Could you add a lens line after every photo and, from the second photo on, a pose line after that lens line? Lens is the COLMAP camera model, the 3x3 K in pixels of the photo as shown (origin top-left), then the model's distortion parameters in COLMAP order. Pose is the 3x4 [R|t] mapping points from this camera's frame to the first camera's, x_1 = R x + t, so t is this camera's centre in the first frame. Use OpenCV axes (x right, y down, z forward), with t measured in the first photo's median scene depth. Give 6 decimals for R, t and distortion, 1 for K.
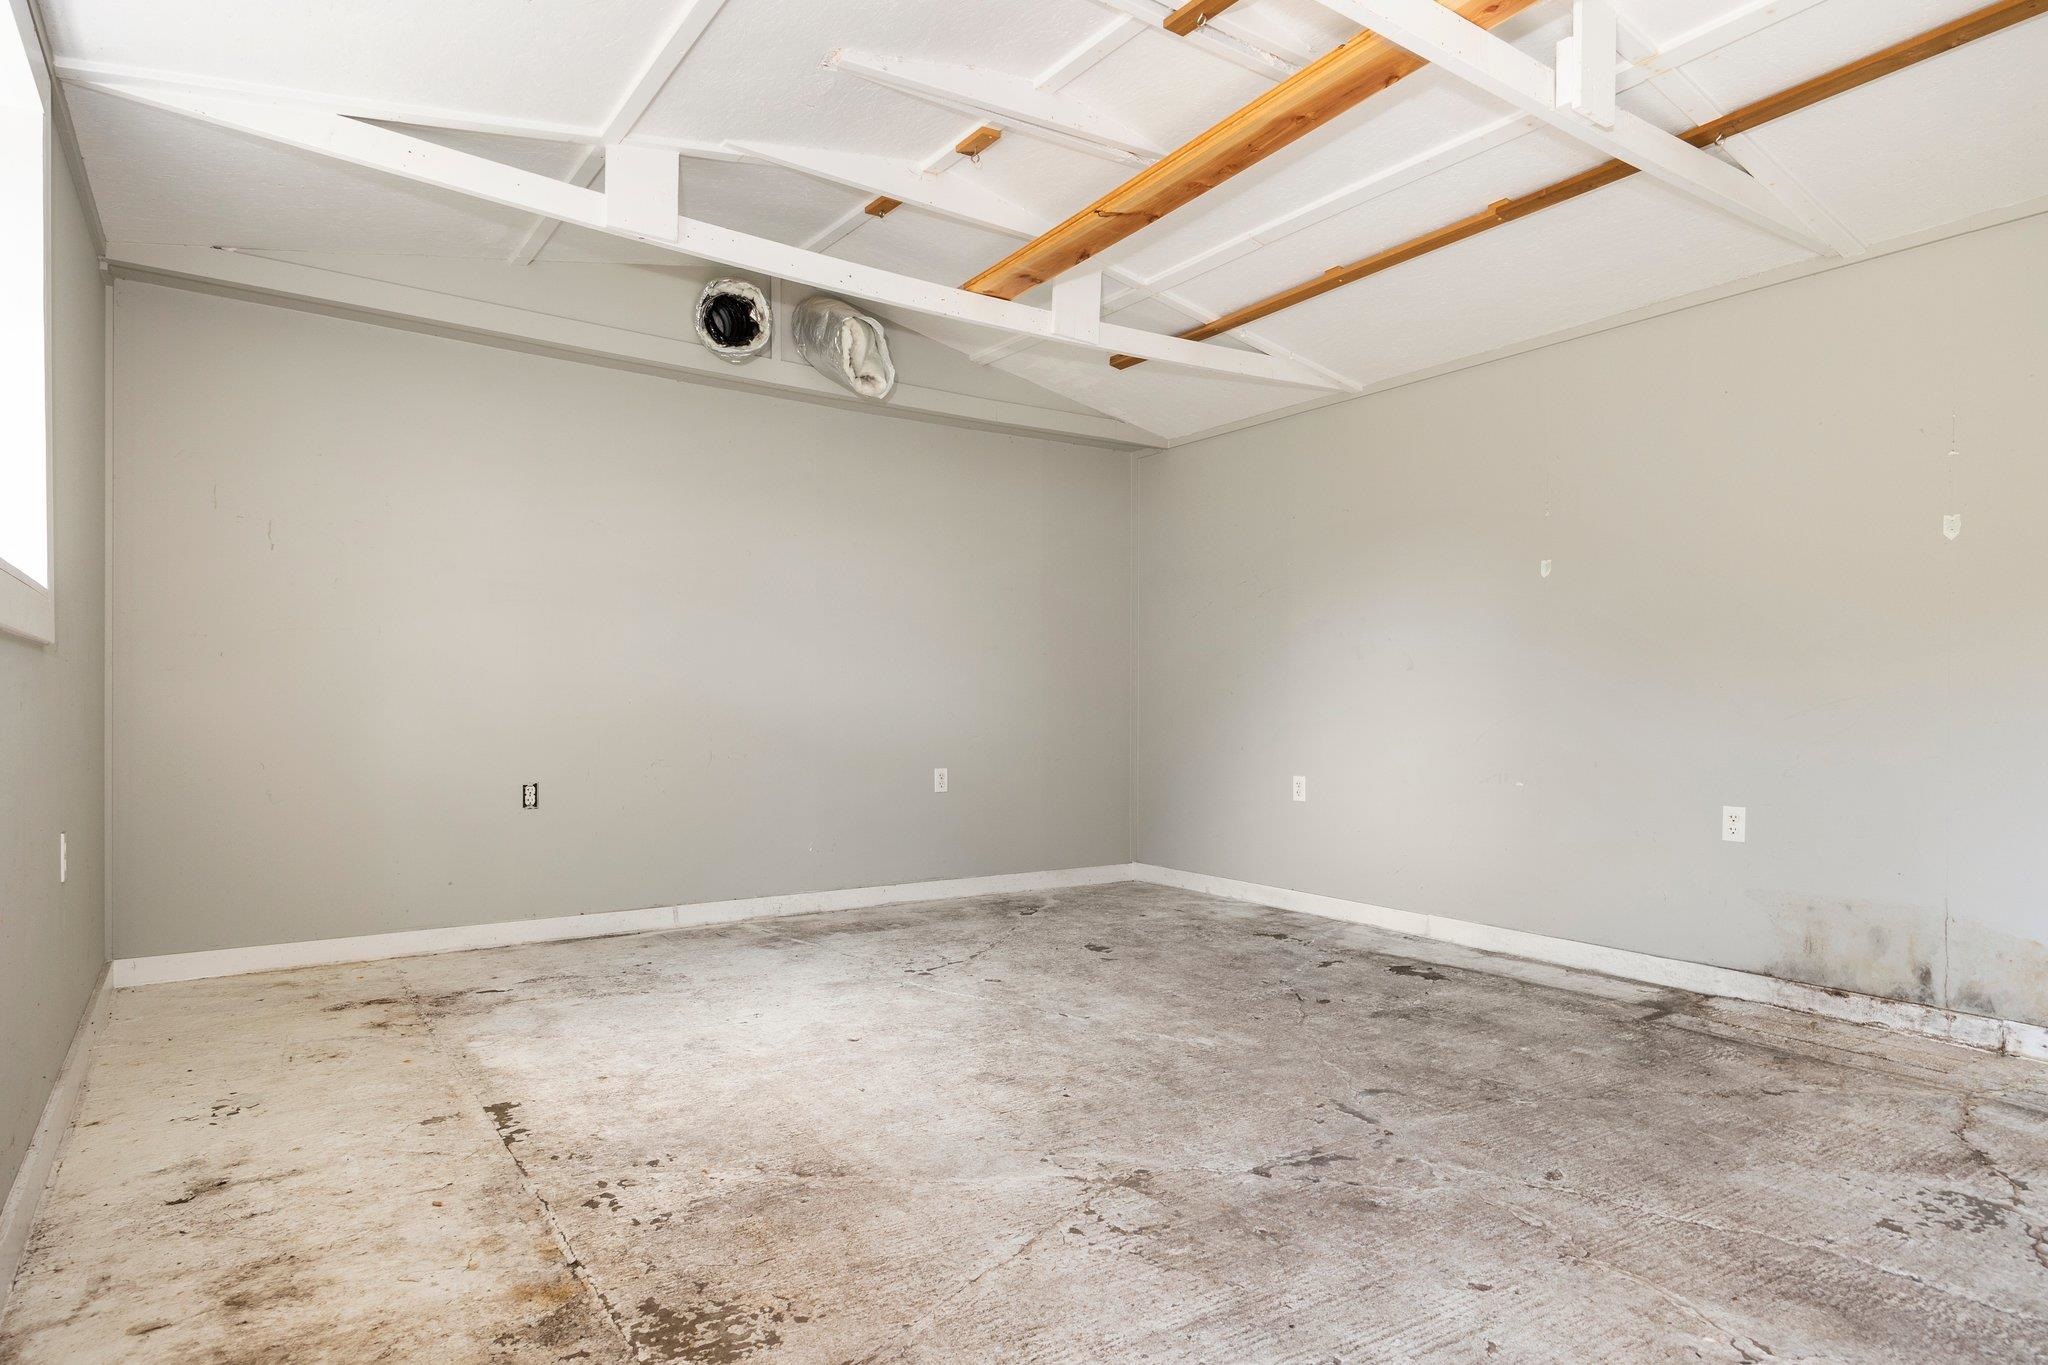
lens RADIAL K [[1195.5, 0, 1034.8], [0, 1195.5, 689.2], [0, 0, 1]] dist [-0.002771, -0.001215]
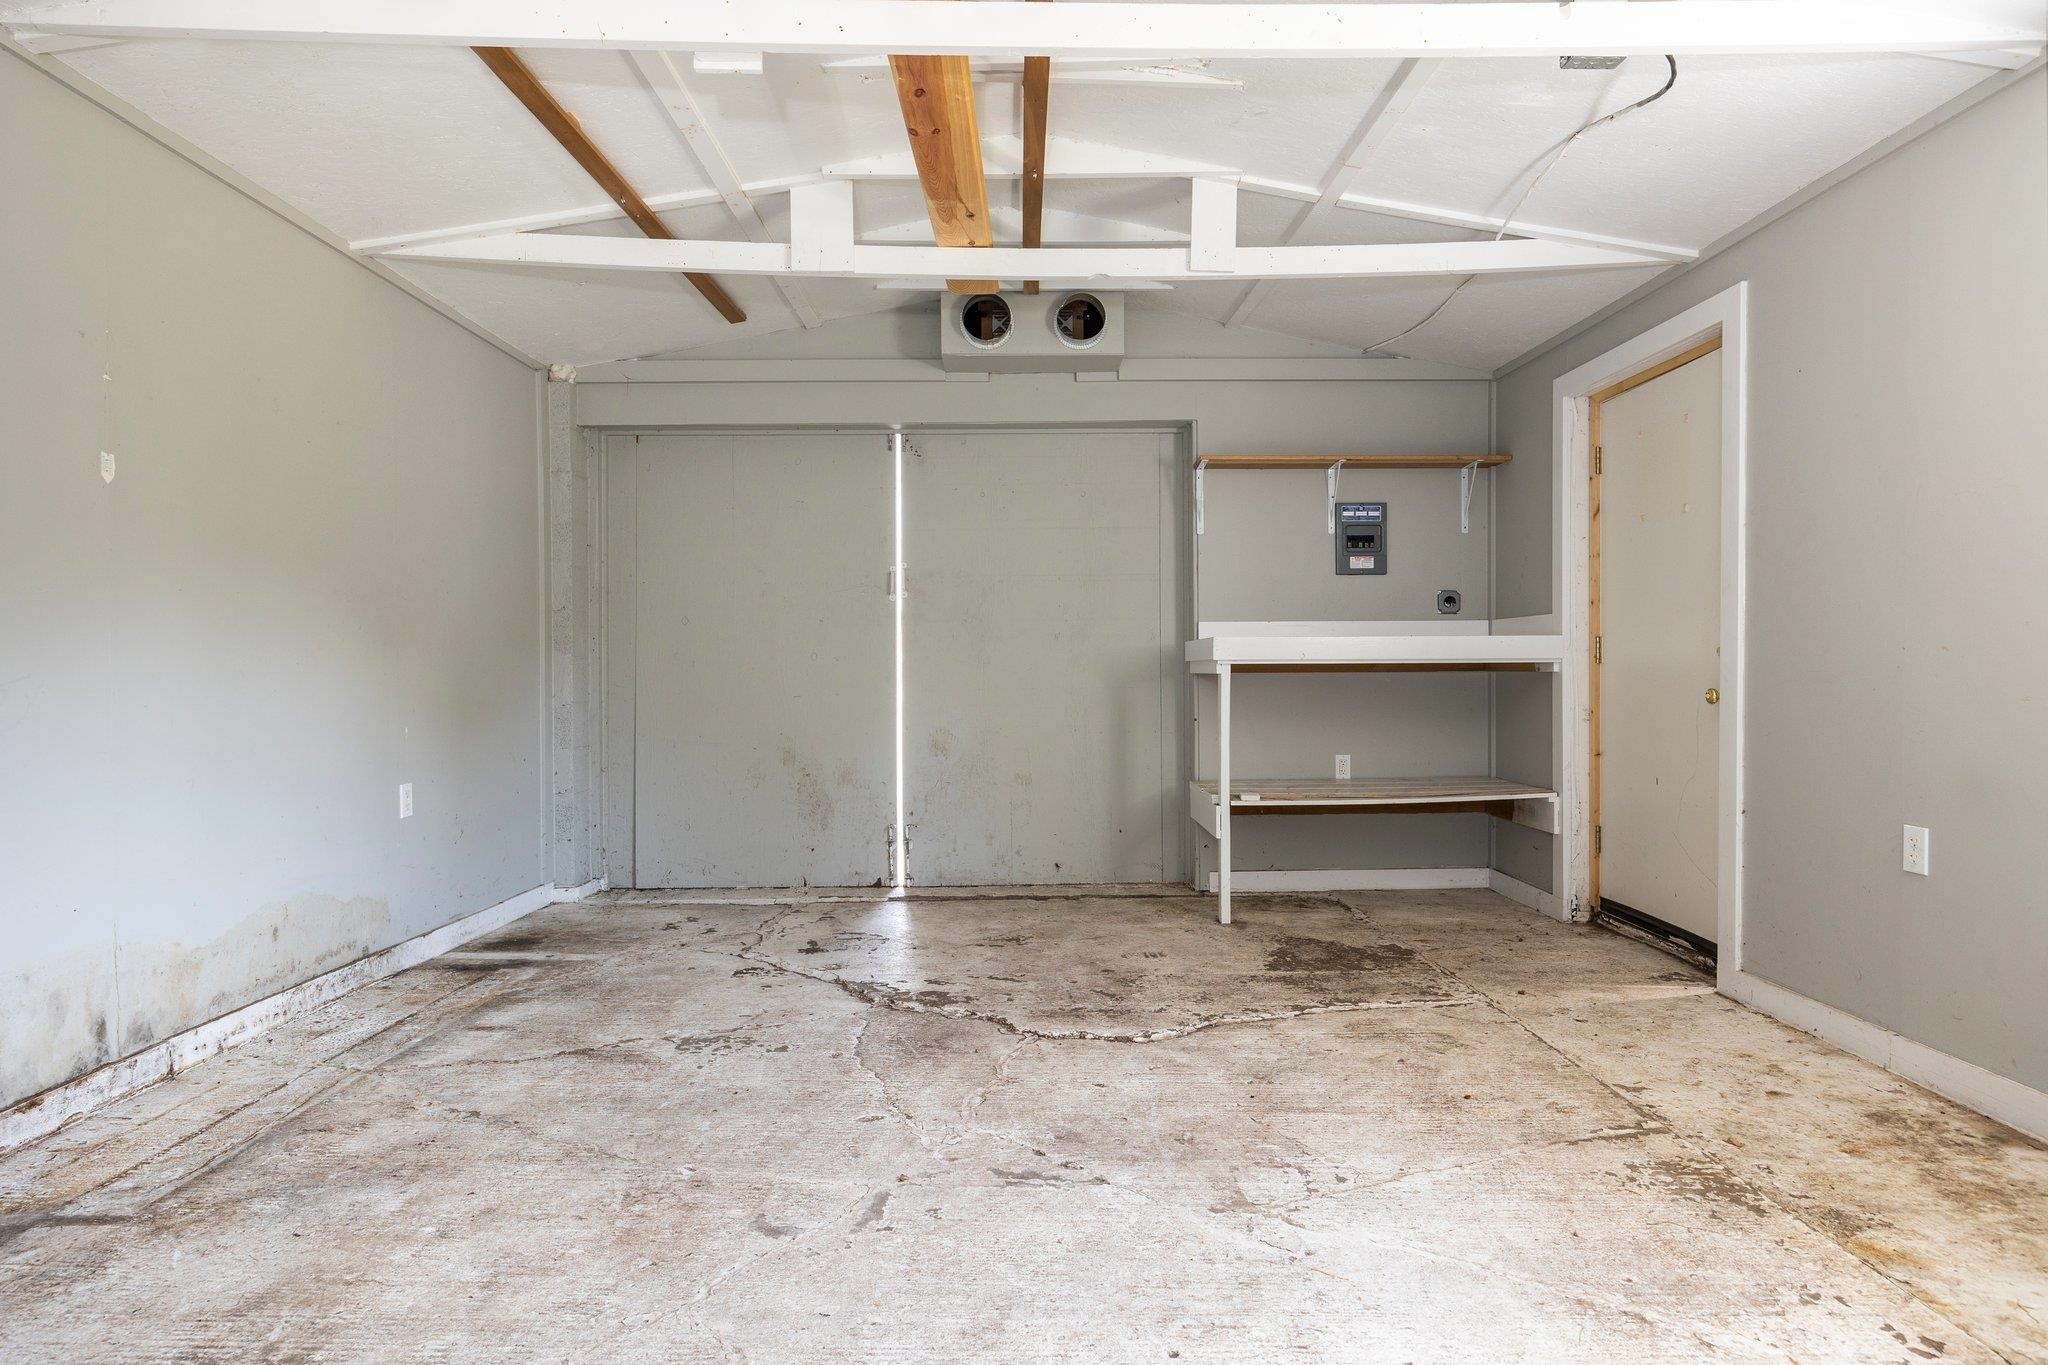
lens RADIAL K [[1195.5, 0, 1041.1], [0, 1195.5, 678.7], [0, 0, 1]] dist [-0.002771, -0.001215]
pose [[-0.842591, -0.001920, 0.538550, -0.273418], [-0.005011, 0.999978, -0.004275, 0.010457], [-0.538530, -0.006301, -0.842583, 1.781103]]
